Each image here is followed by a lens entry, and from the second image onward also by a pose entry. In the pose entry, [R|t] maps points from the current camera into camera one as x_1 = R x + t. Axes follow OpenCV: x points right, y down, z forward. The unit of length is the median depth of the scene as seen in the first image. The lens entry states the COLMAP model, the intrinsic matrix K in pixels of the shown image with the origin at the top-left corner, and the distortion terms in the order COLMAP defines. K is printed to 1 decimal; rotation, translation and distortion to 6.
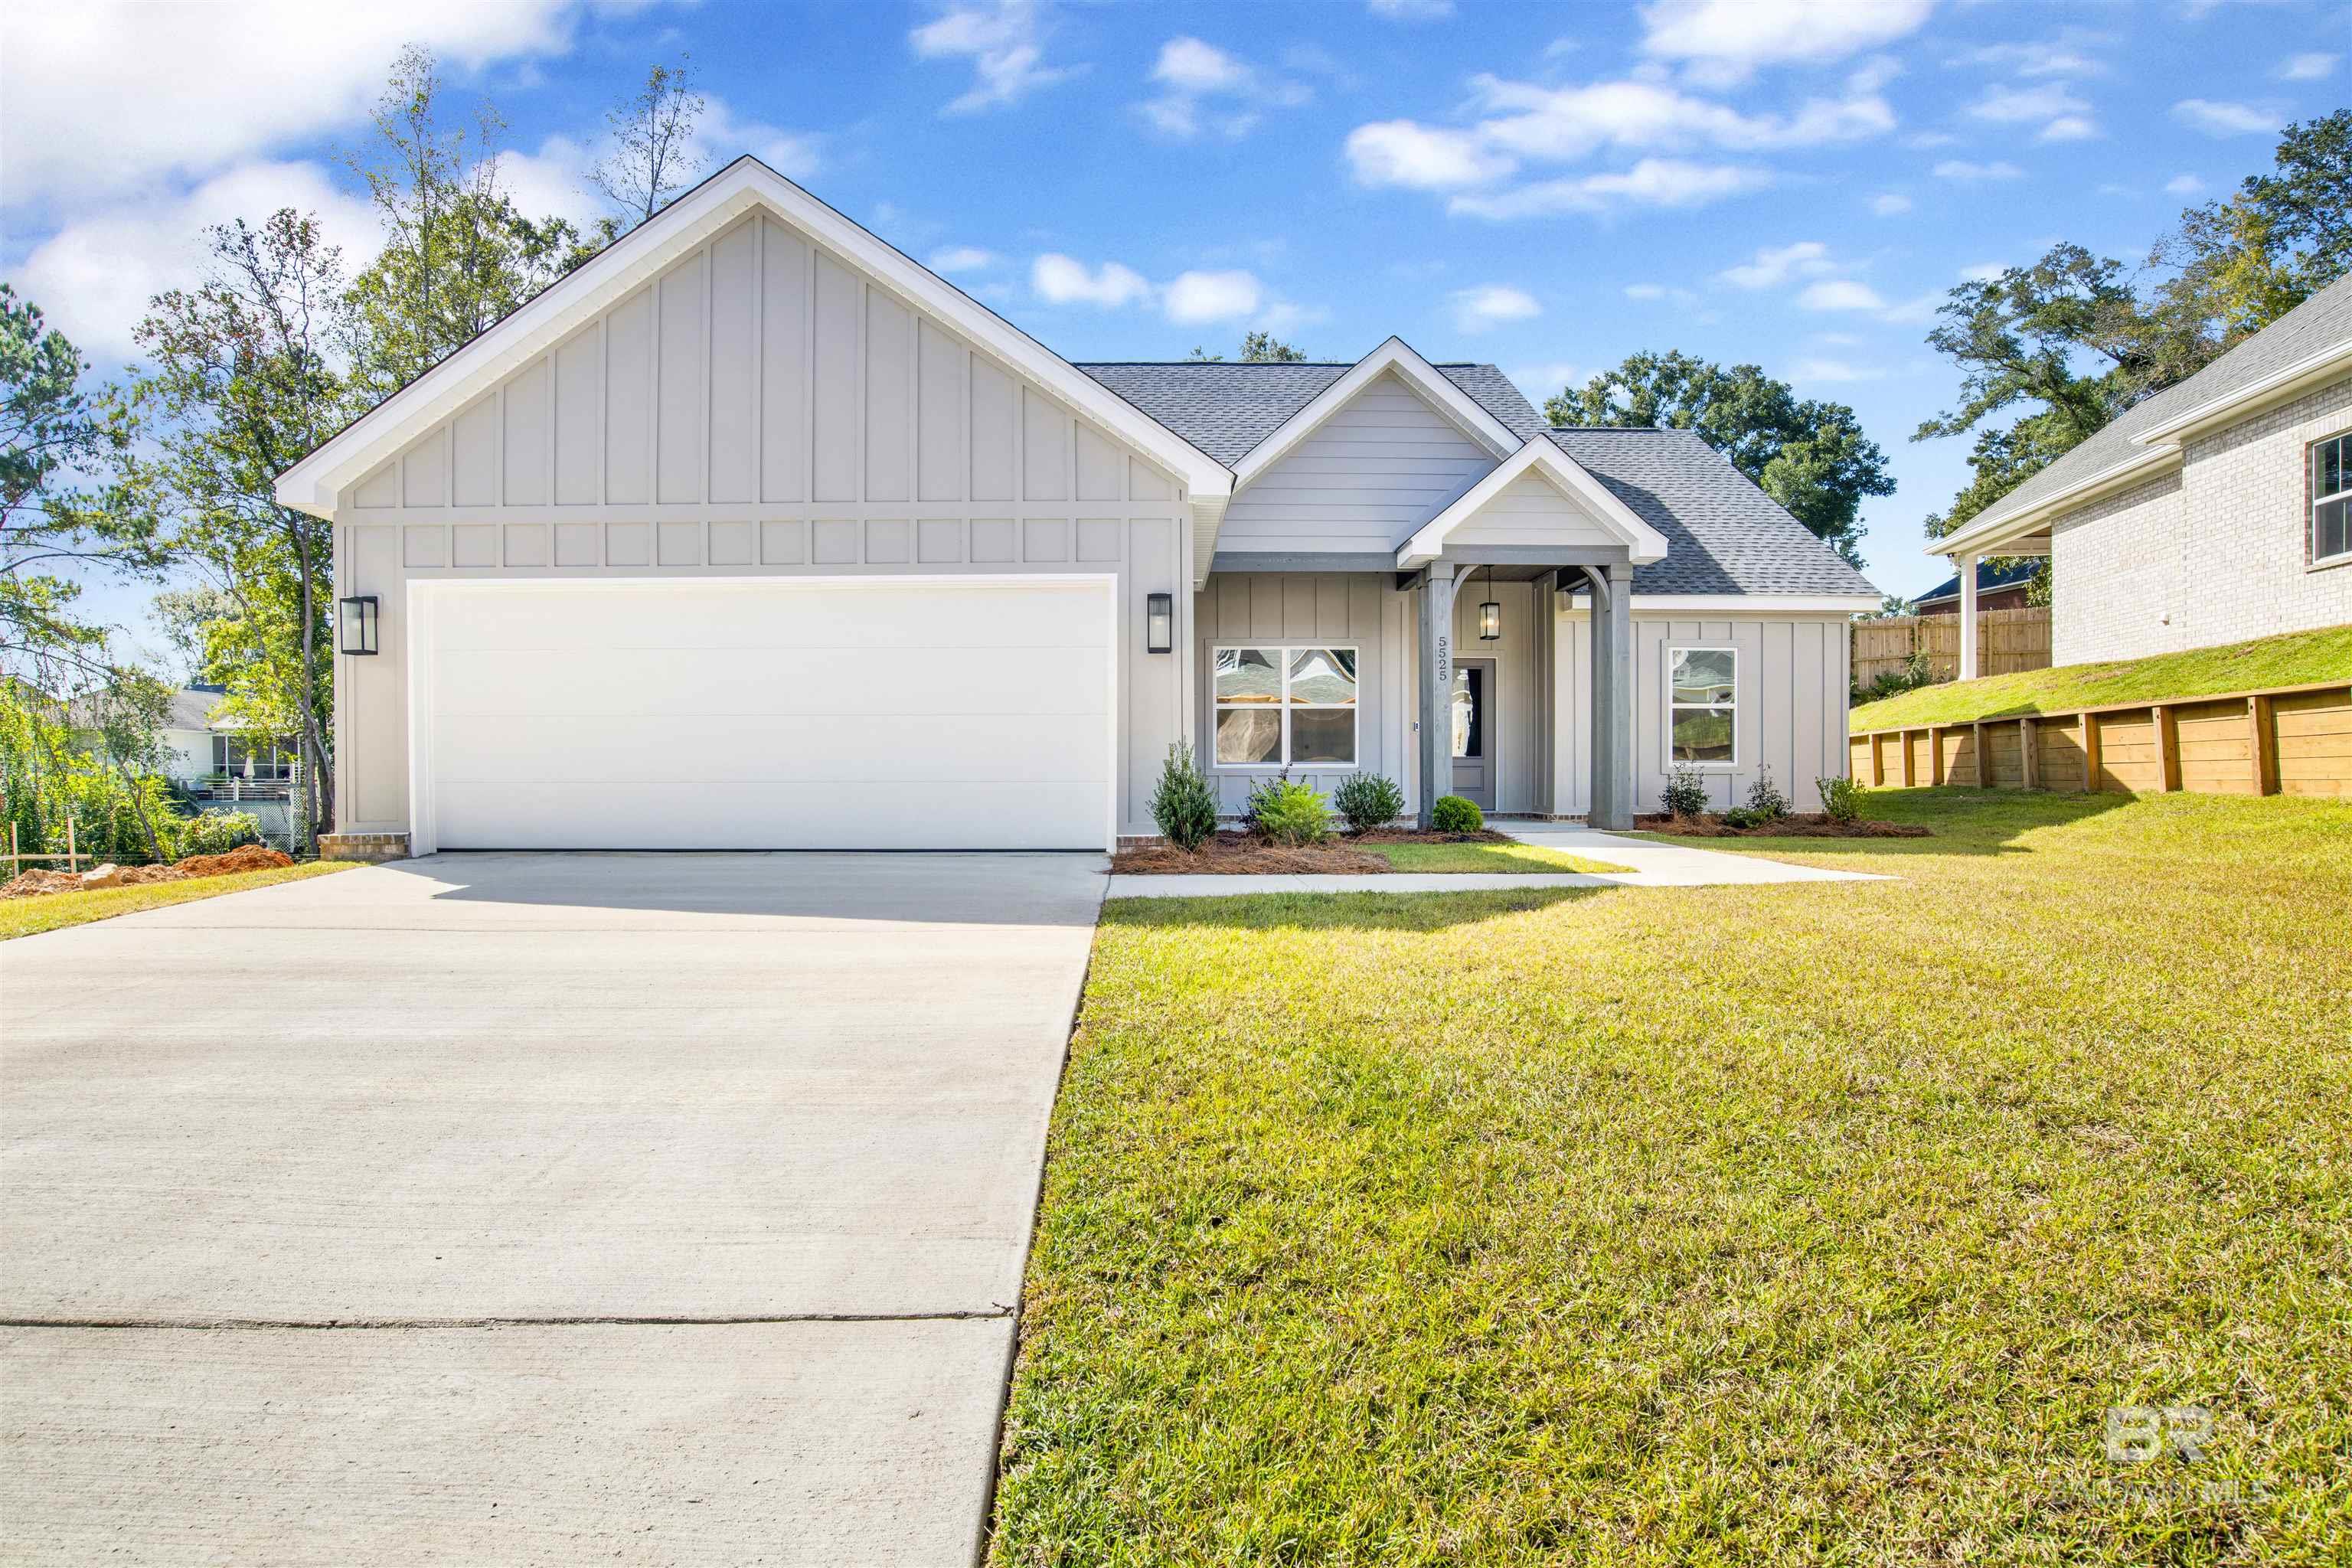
lens RADIAL K [[1210.2, 0, 1171.2], [0, 1210.2, 810.1], [0, 0, 1]] dist [-0.073673, 0.024022]
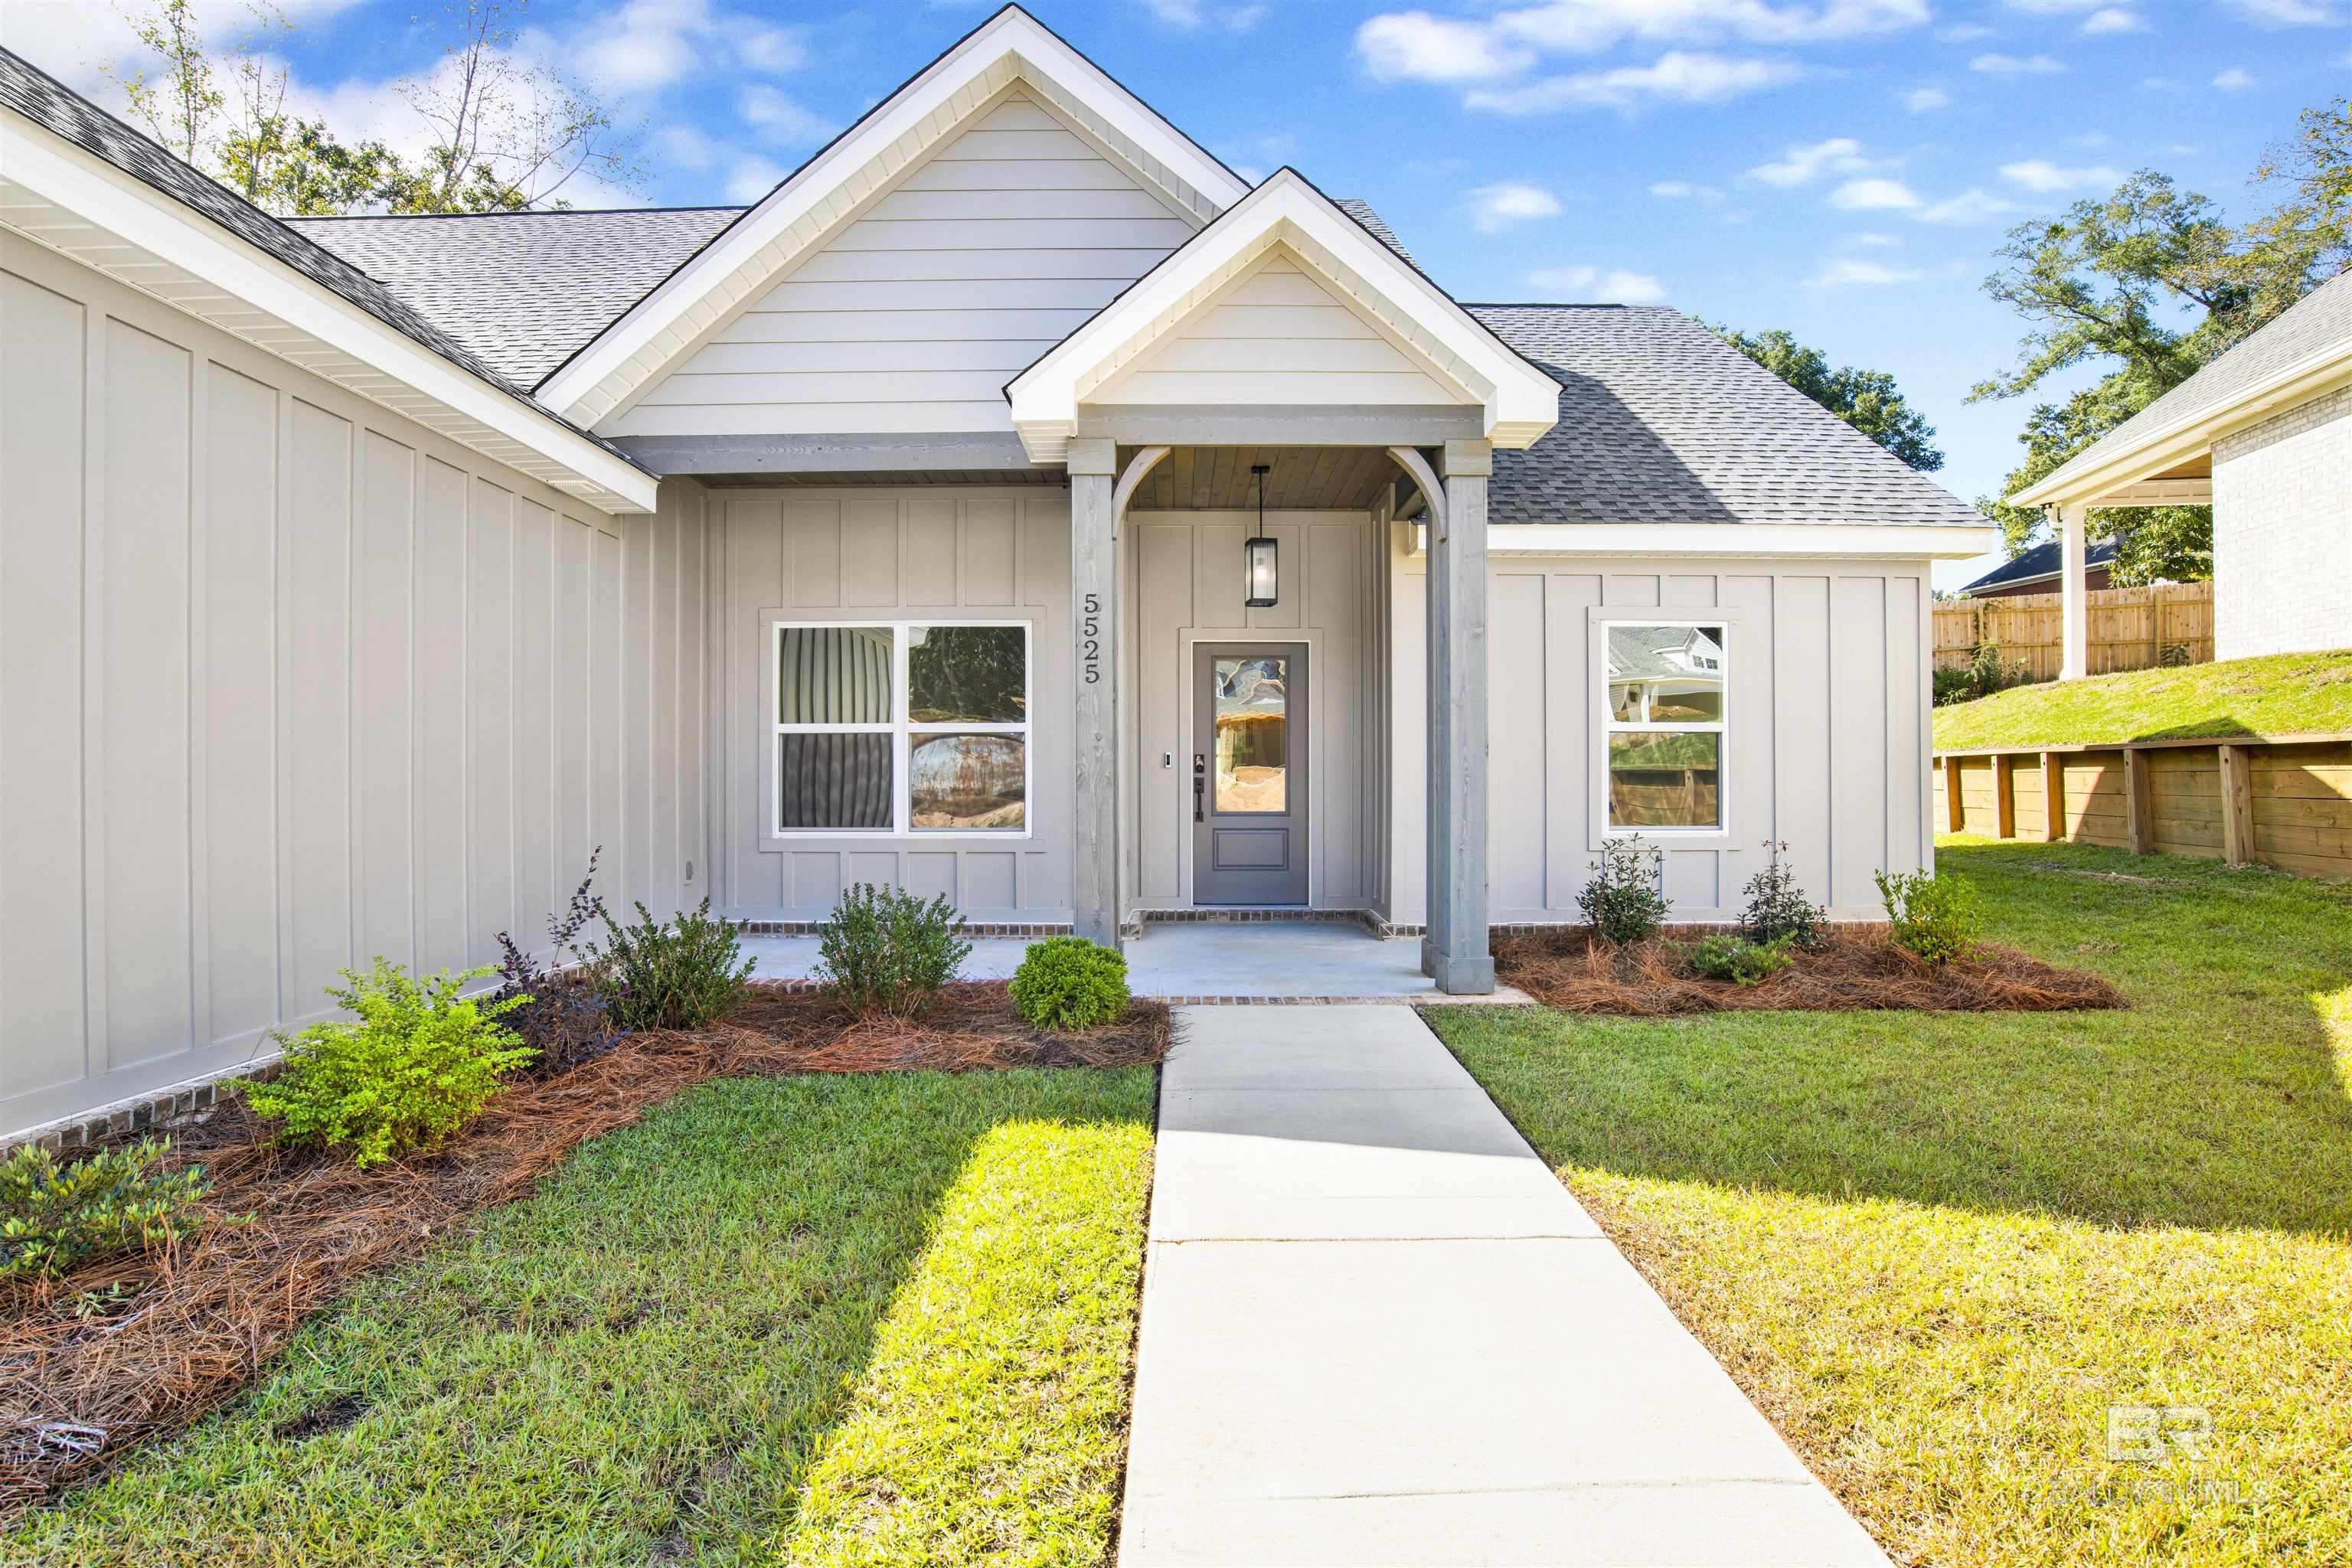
lens RADIAL K [[1225.4, 0, 1164.9], [0, 1225.4, 779.1], [0, 0, 1]] dist [-0.073894, 0.024240]
pose [[0.999709, 0.002990, -0.023921, 0.147930], [-0.003531, 0.999738, -0.022594, -0.032328], [0.023847, 0.022672, 0.999459, 0.282757]]
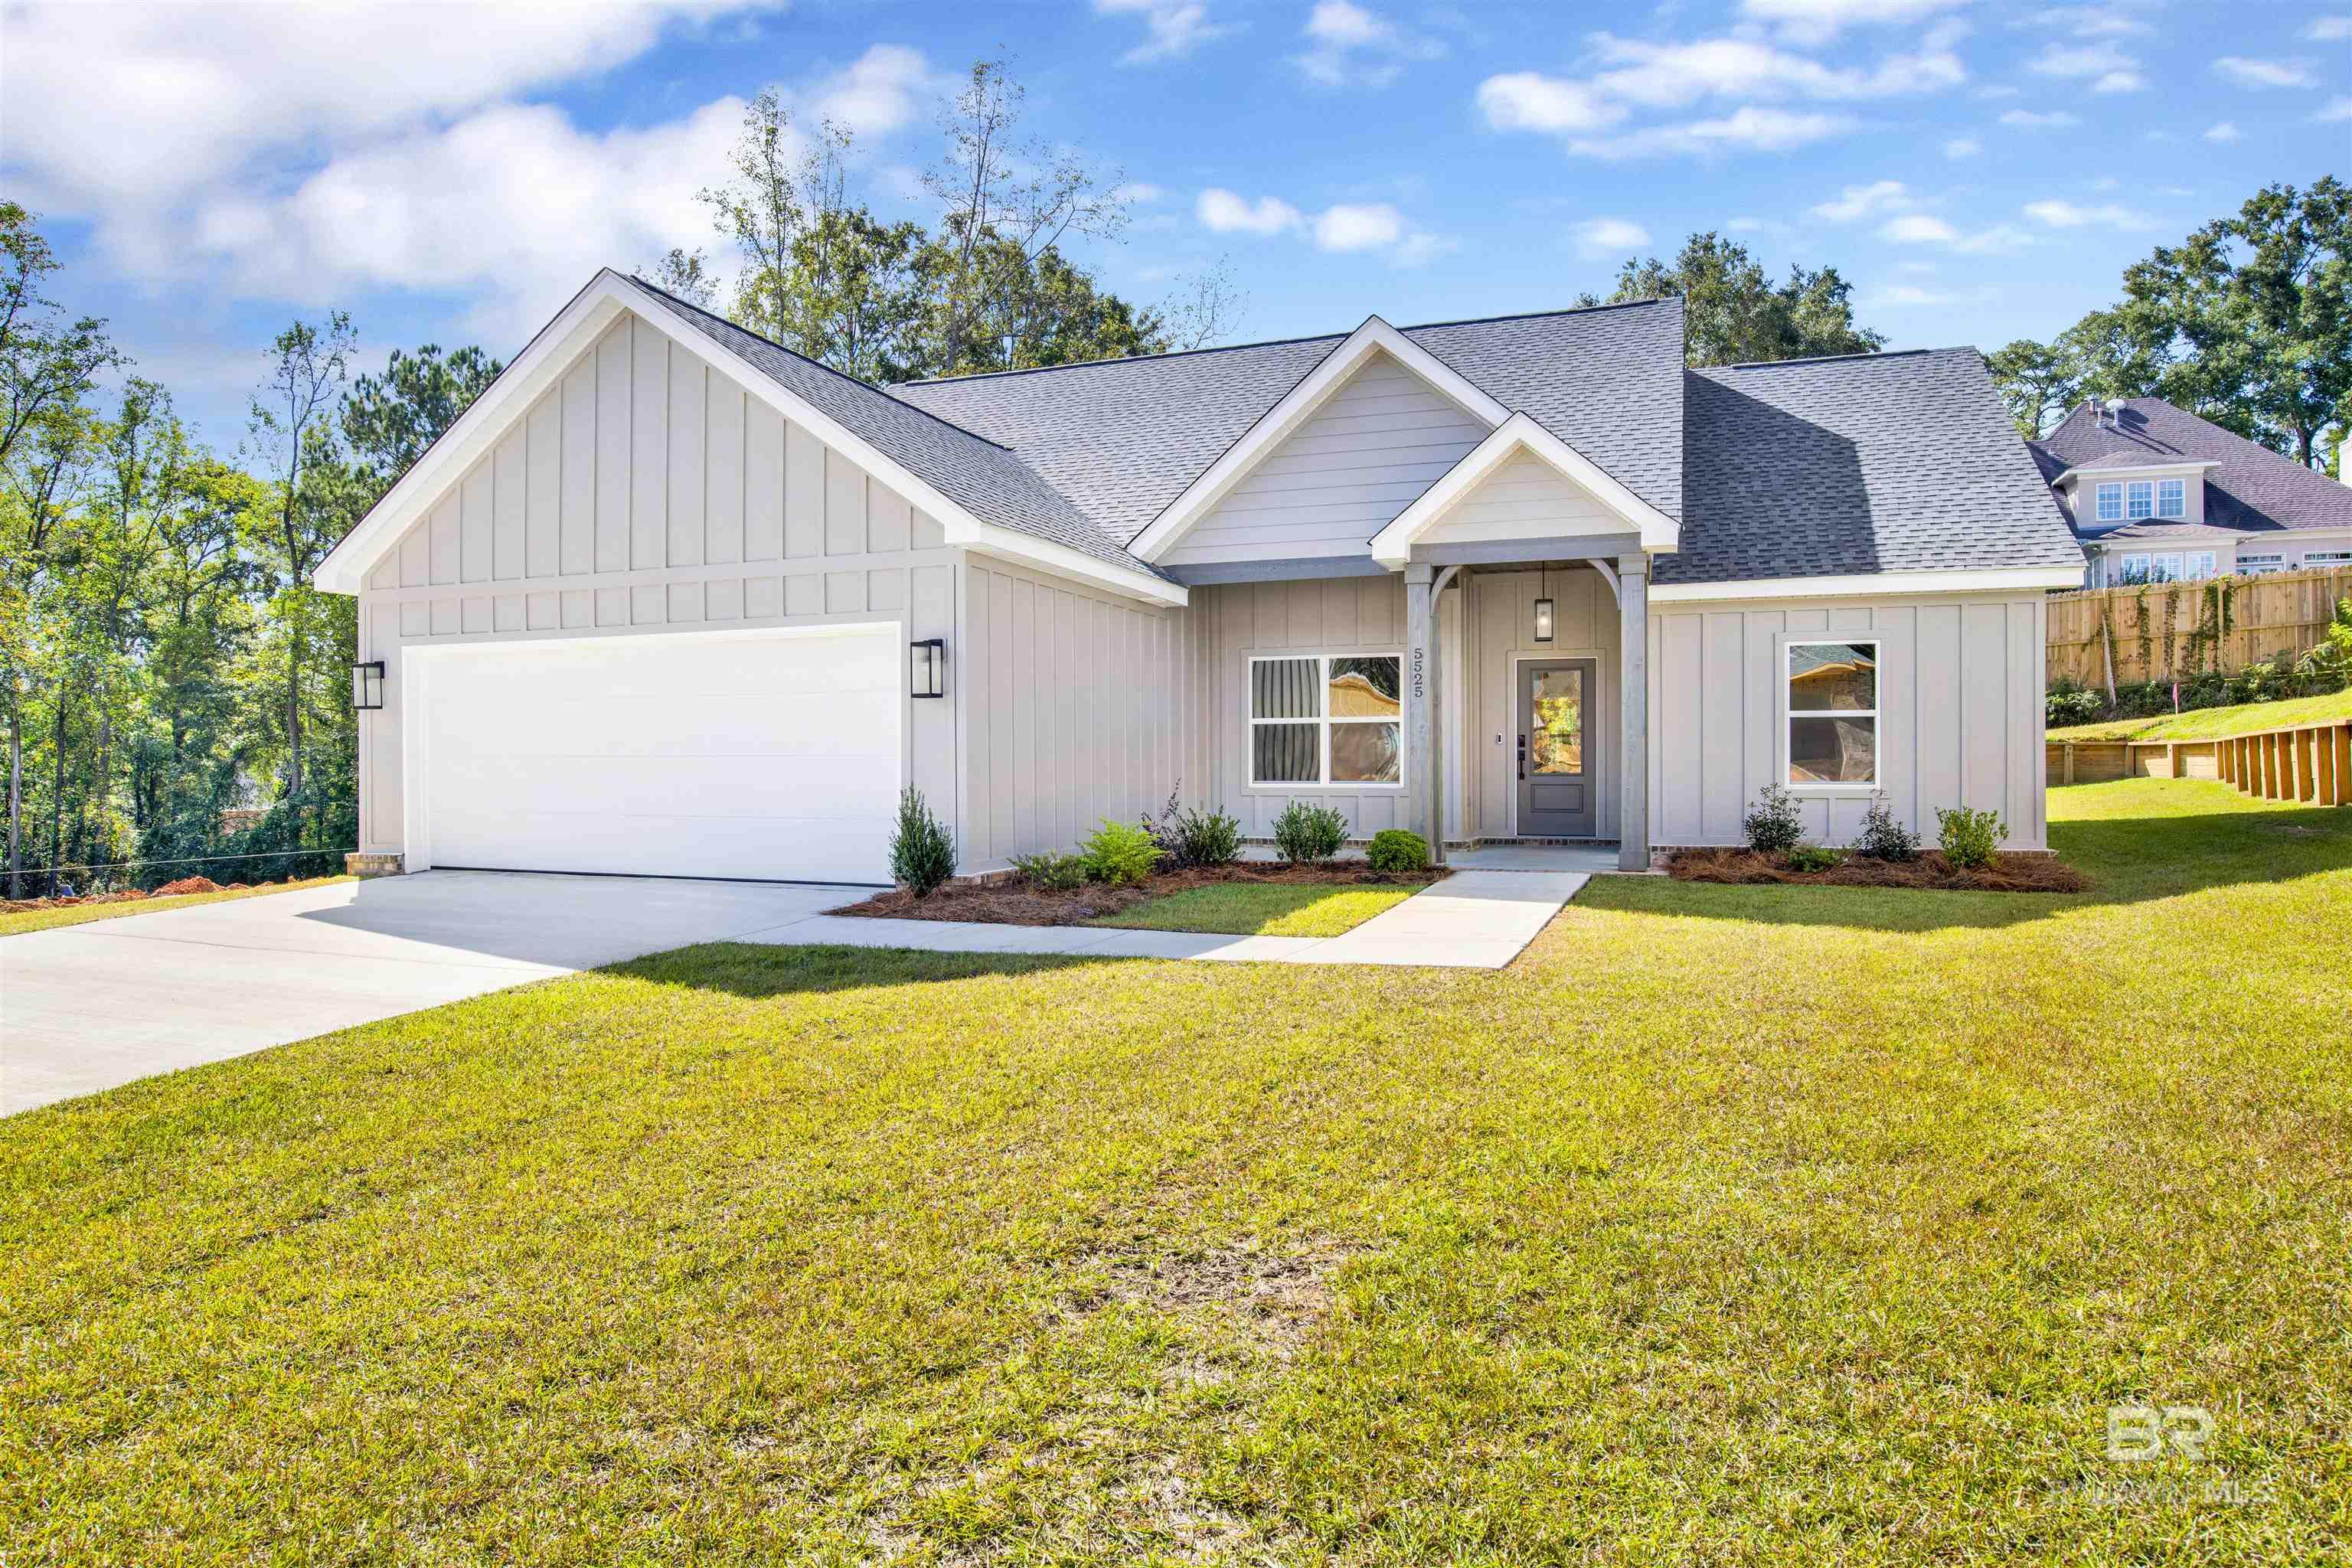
lens RADIAL K [[1348.9, 0, 1183.6], [0, 1348.9, 795.6], [0, 0, 1]] dist [-0.038858, 0.000981]
pose [[0.930969, 0.009054, -0.364985, 0.237743], [-0.008257, 0.999959, 0.003745, -0.020630], [0.365004, -0.000473, 0.931006, 0.004117]]
